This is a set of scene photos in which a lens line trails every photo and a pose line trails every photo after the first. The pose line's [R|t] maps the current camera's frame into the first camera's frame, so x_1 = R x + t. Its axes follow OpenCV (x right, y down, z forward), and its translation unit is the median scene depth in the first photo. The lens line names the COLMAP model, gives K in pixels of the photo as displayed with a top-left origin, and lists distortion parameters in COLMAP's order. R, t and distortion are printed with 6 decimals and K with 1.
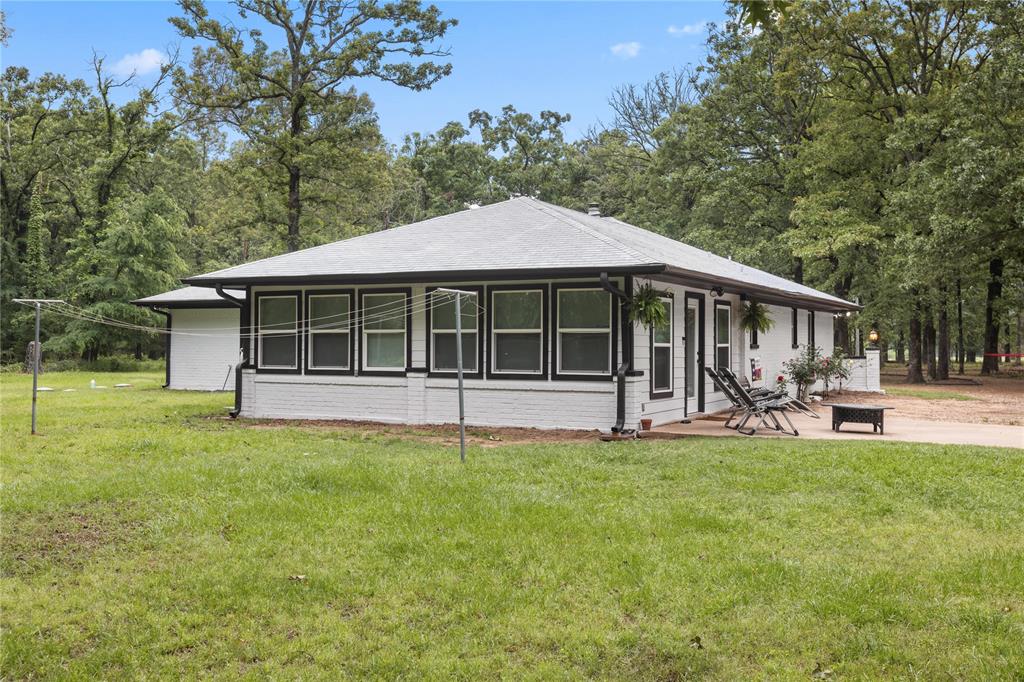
lens RADIAL K [[993.6, 0, 510.9], [0, 993.6, 338.0], [0, 0, 1]] dist [-0.044024, 0.000000]
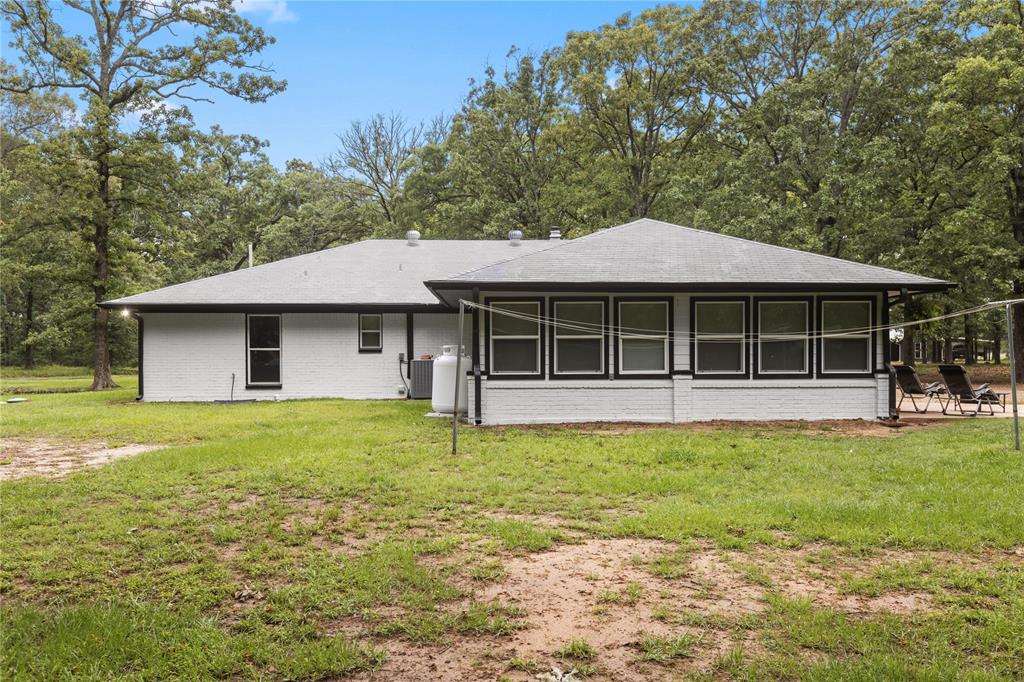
lens RADIAL K [[817.6, 0, 507.1], [0, 817.6, 371.4], [0, 0, 1]] dist [-0.001247, -0.017289]
pose [[0.871196, -0.020006, 0.490527, -0.678383], [0.002911, 0.999362, 0.035589, -0.001515], [-0.490926, -0.029577, 0.870699, 0.300033]]
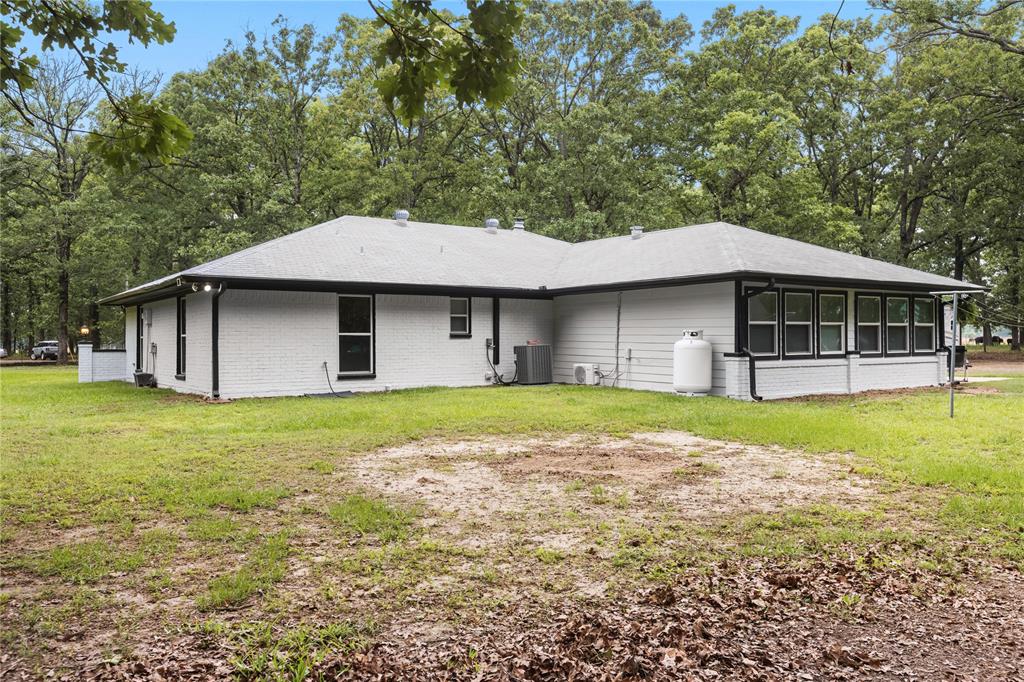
lens RADIAL K [[817.6, 0, 512.5], [0, 817.6, 339.5], [0, 0, 1]] dist [-0.001247, -0.017289]
pose [[0.462891, -0.006423, 0.886392, -1.251292], [-0.002491, 0.999960, 0.008547, 0.005652], [-0.886412, -0.006164, 0.462856, 0.863356]]
